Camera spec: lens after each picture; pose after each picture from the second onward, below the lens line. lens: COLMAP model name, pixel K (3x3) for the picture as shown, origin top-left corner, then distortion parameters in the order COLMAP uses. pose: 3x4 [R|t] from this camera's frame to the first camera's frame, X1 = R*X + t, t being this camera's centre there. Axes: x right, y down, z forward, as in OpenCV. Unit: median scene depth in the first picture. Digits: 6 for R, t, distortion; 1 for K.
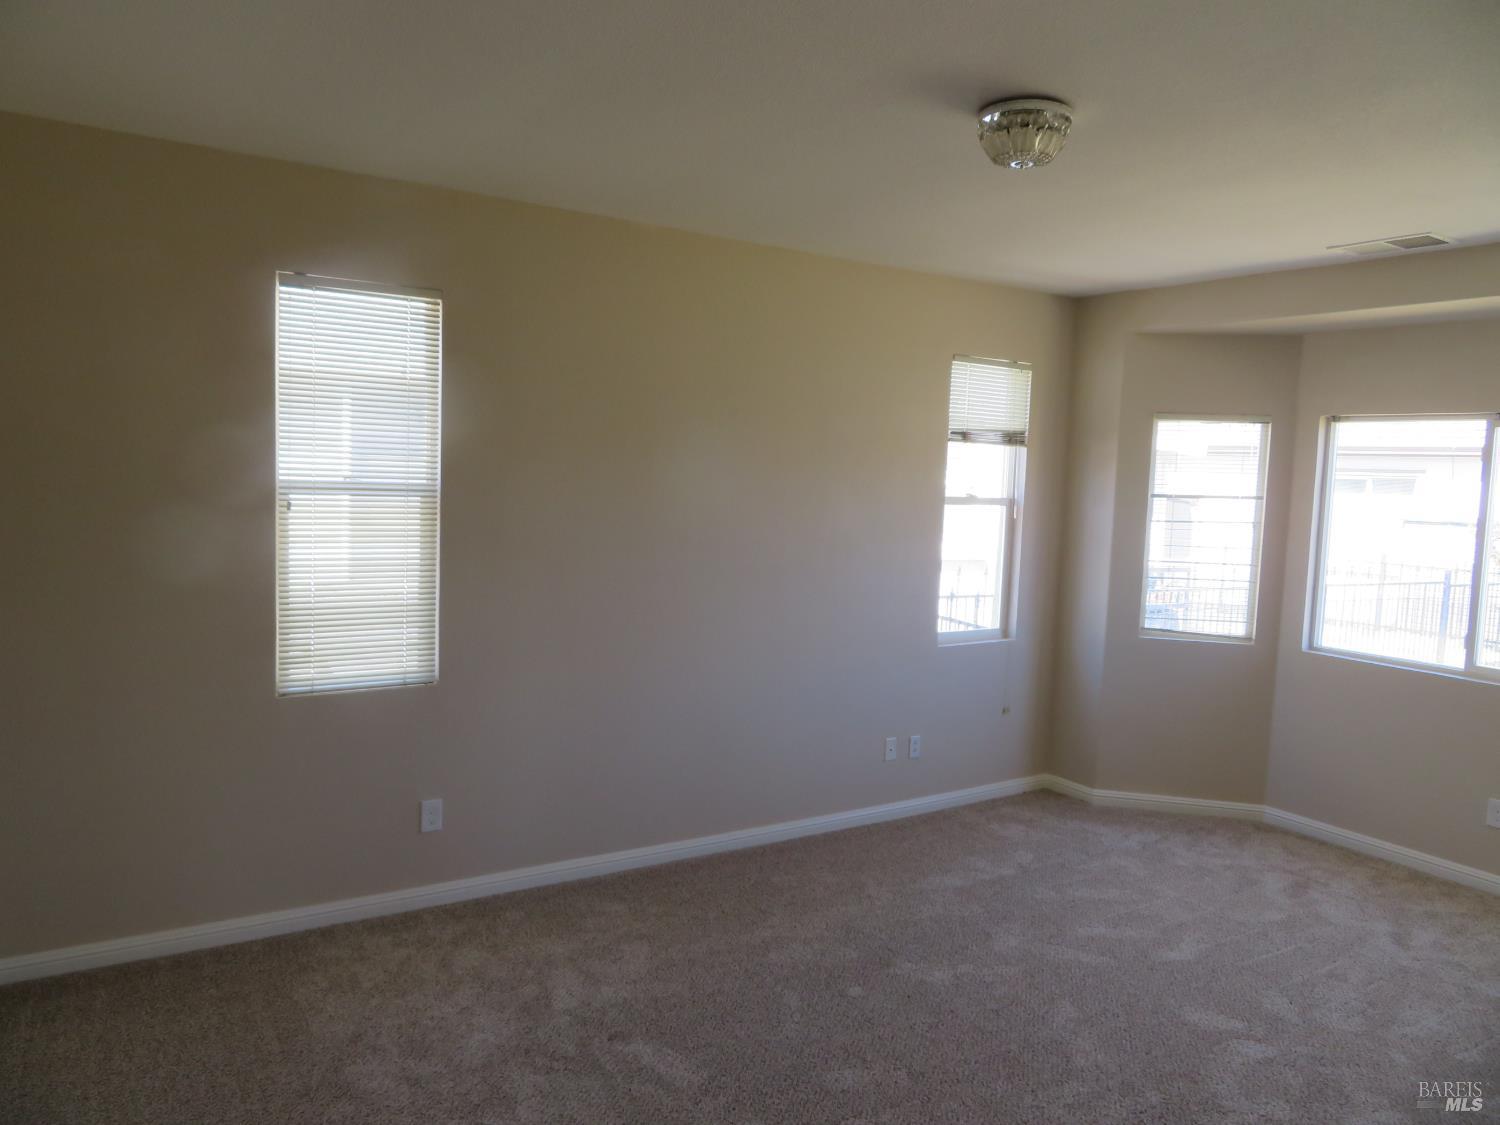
lens RADIAL K [[1080.0, 0, 741.0], [0, 1080.0, 561.0], [0, 0, 1]] dist [-0.003181, 0.001460]
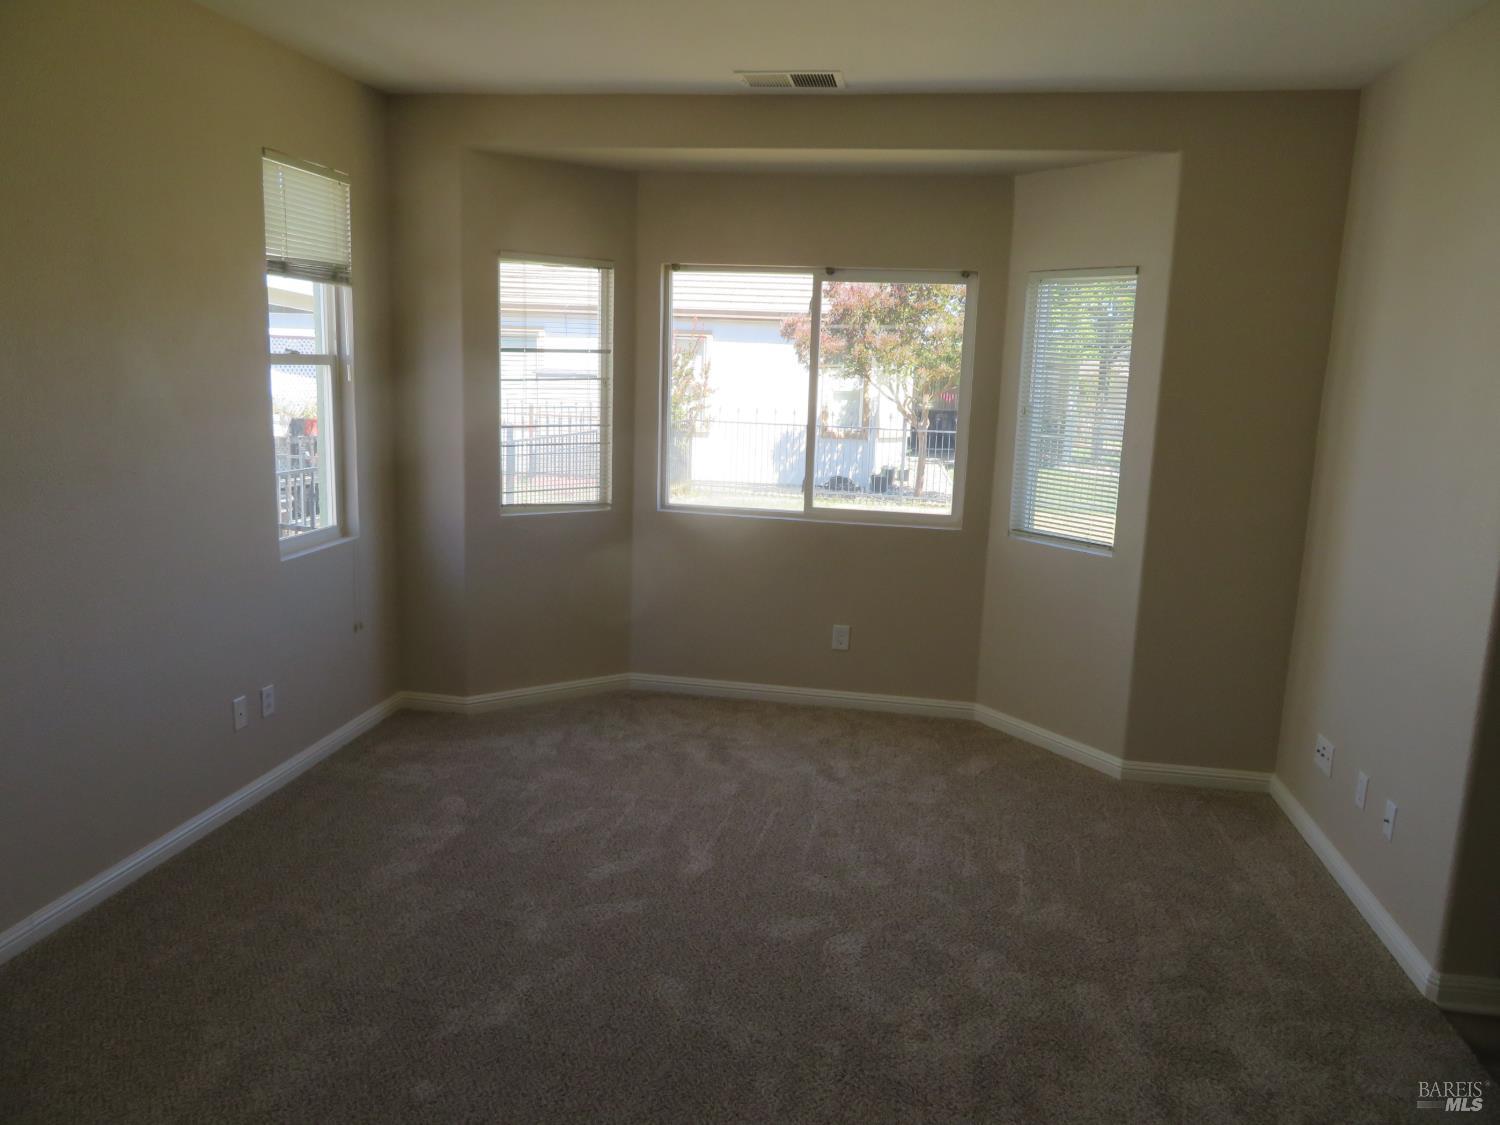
lens RADIAL K [[1080.0, 0, 755.1], [0, 1080.0, 561.0], [0, 0, 1]] dist [-0.003181, 0.001460]
pose [[0.676718, -0.147254, 0.721366, -0.131832], [0.052381, 0.986941, 0.152327, -0.016046], [-0.734377, -0.065296, 0.675594, 0.276012]]
